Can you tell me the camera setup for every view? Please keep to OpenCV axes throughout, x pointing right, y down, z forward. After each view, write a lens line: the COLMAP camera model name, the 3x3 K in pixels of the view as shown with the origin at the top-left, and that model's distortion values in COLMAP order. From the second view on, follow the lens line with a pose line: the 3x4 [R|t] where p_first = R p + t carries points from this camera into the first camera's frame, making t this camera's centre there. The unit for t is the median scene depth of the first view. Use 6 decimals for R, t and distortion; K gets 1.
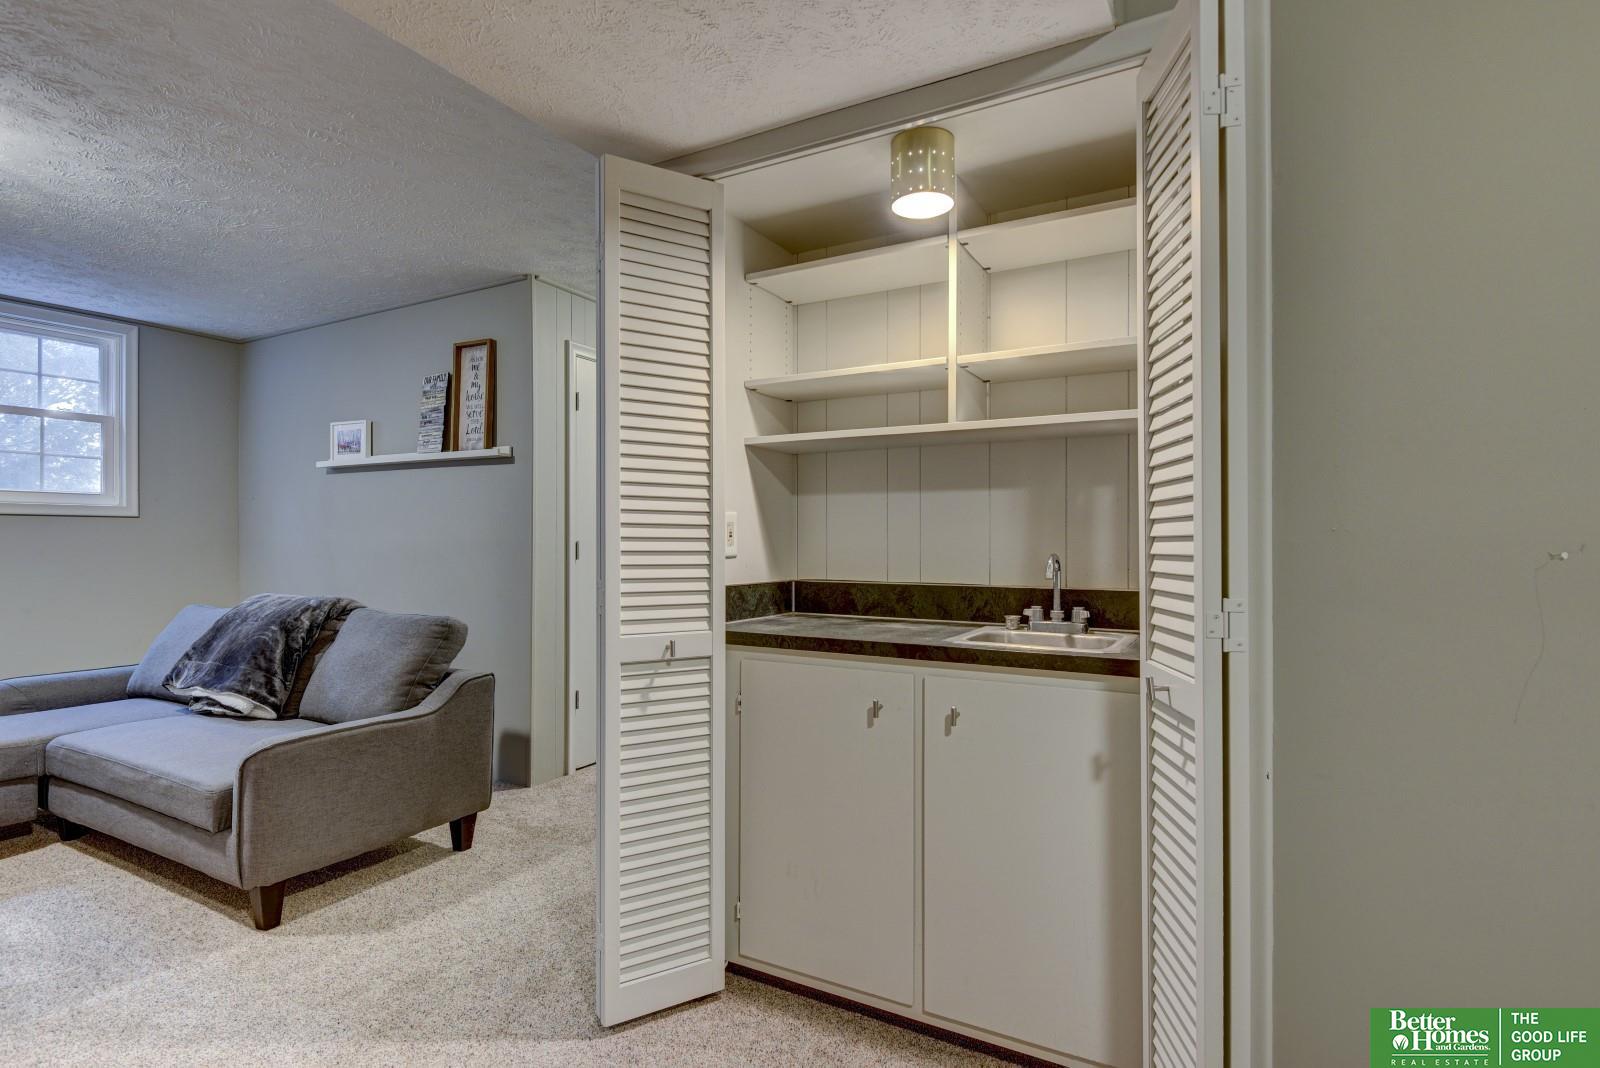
lens RADIAL K [[787.2, 0, 804.6], [0, 787.2, 539.7], [0, 0, 1]] dist [0.001456, -0.005395]
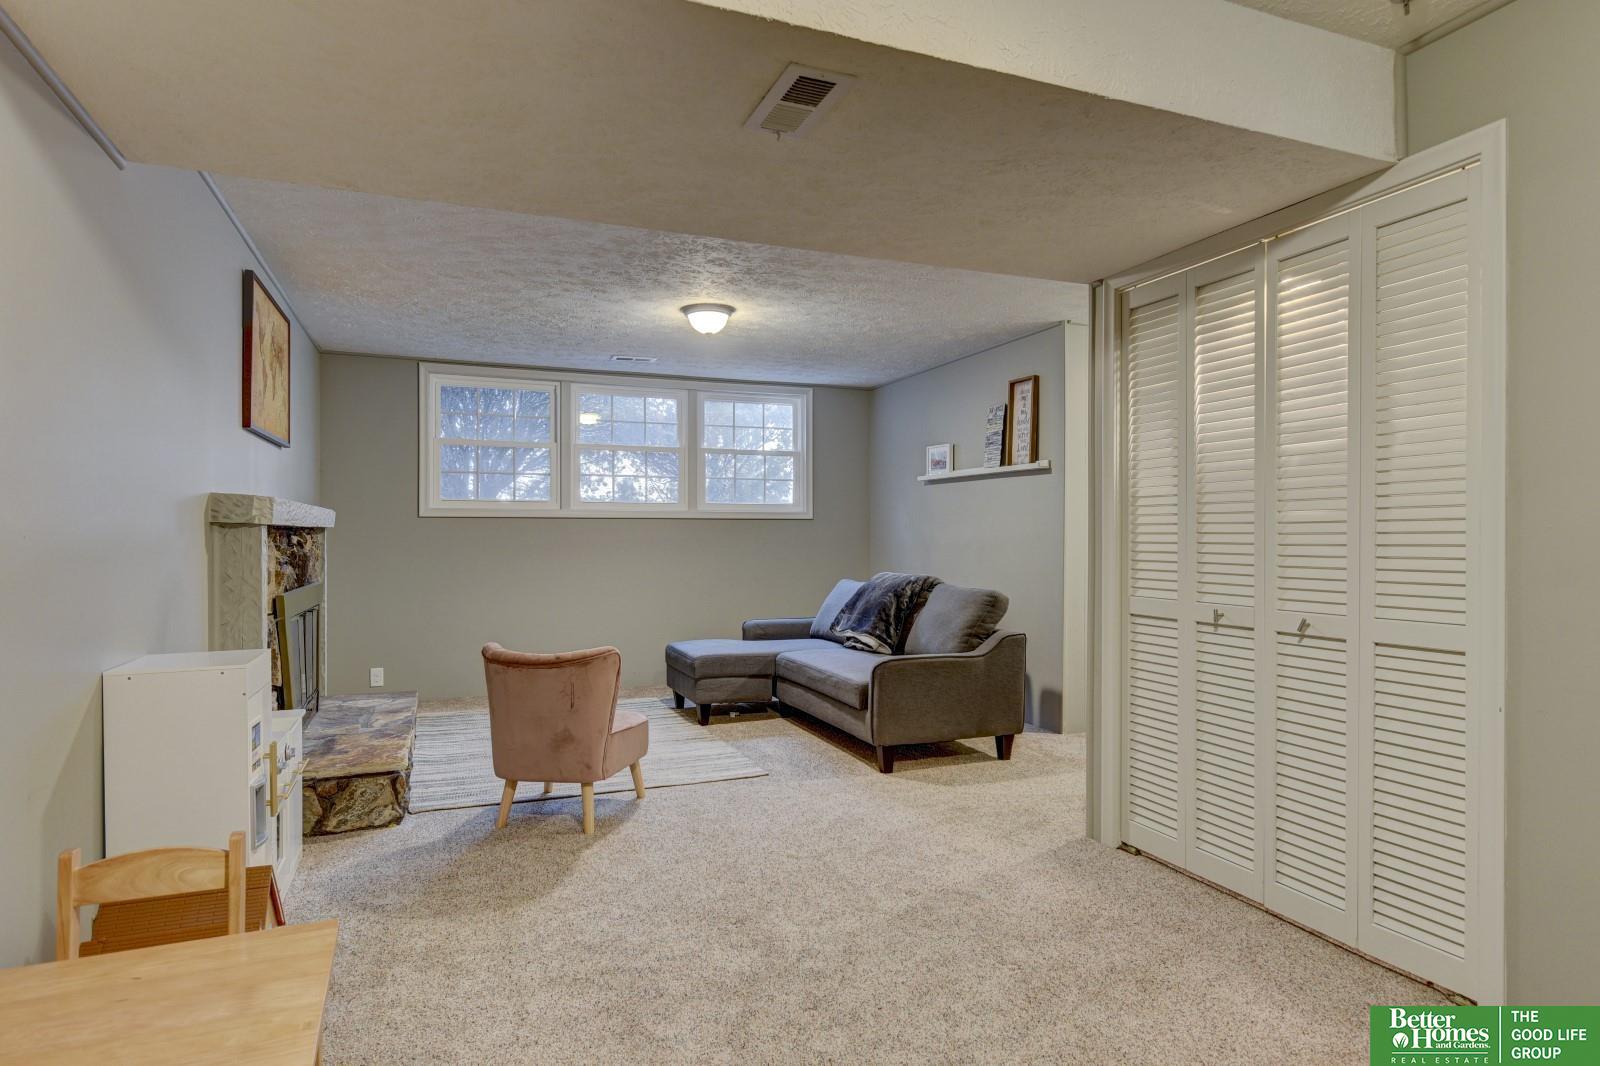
lens RADIAL K [[906.0, 0, 800.0], [0, 906.0, 533.0], [0, 0, 1]] dist [-0.000097, 0.000059]
pose [[0.767278, -0.001185, -0.641313, 0.286402], [-0.001134, 0.999994, -0.003205, 0.002046], [0.641313, 0.003187, 0.767273, -0.413854]]
